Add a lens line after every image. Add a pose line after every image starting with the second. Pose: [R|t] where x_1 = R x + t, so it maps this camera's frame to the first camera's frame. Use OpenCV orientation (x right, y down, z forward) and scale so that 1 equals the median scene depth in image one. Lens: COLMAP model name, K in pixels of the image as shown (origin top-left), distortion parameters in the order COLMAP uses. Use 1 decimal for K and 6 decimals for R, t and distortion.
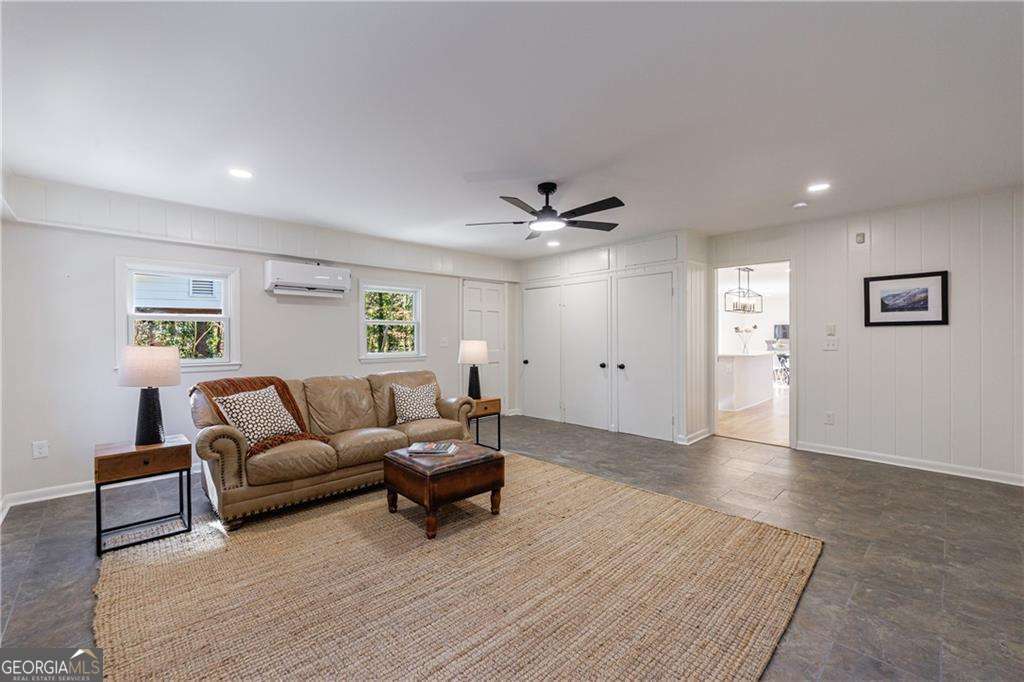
lens RADIAL K [[423.5, 0, 512.0], [0, 423.5, 341.0], [0, 0, 1]] dist [-0.001501, -0.000239]
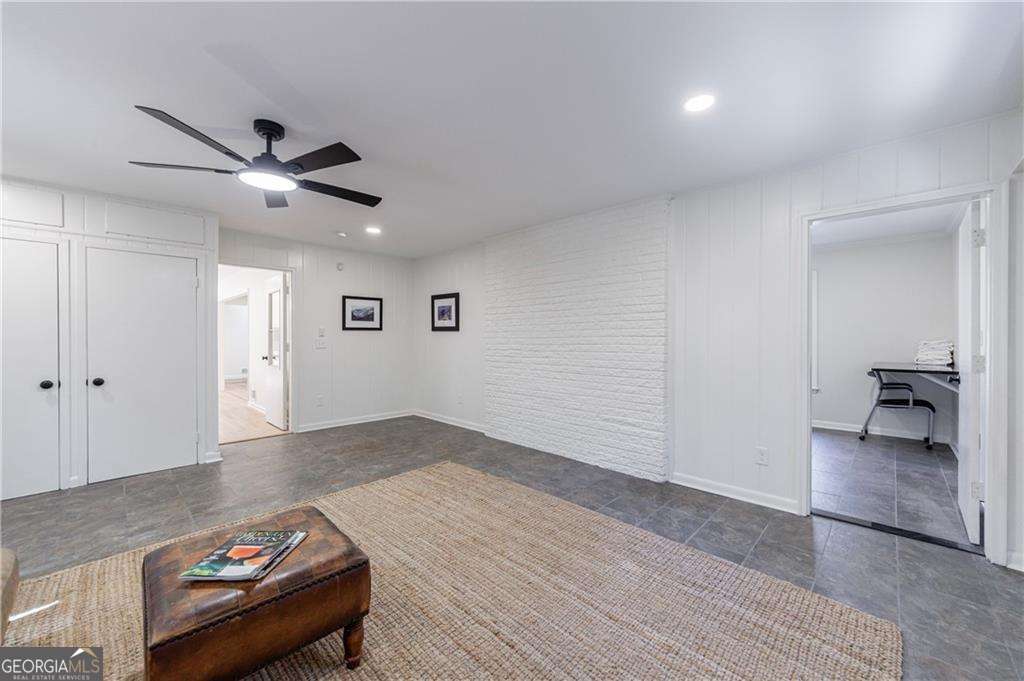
lens RADIAL K [[382.9, 0, 512.0], [0, 382.9, 340.5], [0, 0, 1]] dist [-0.000653, -0.000043]
pose [[-0.028074, -0.006120, 0.999587, -0.475867], [0.008229, 0.999946, 0.006353, -0.003788], [-0.999572, 0.008404, -0.028022, 0.499584]]
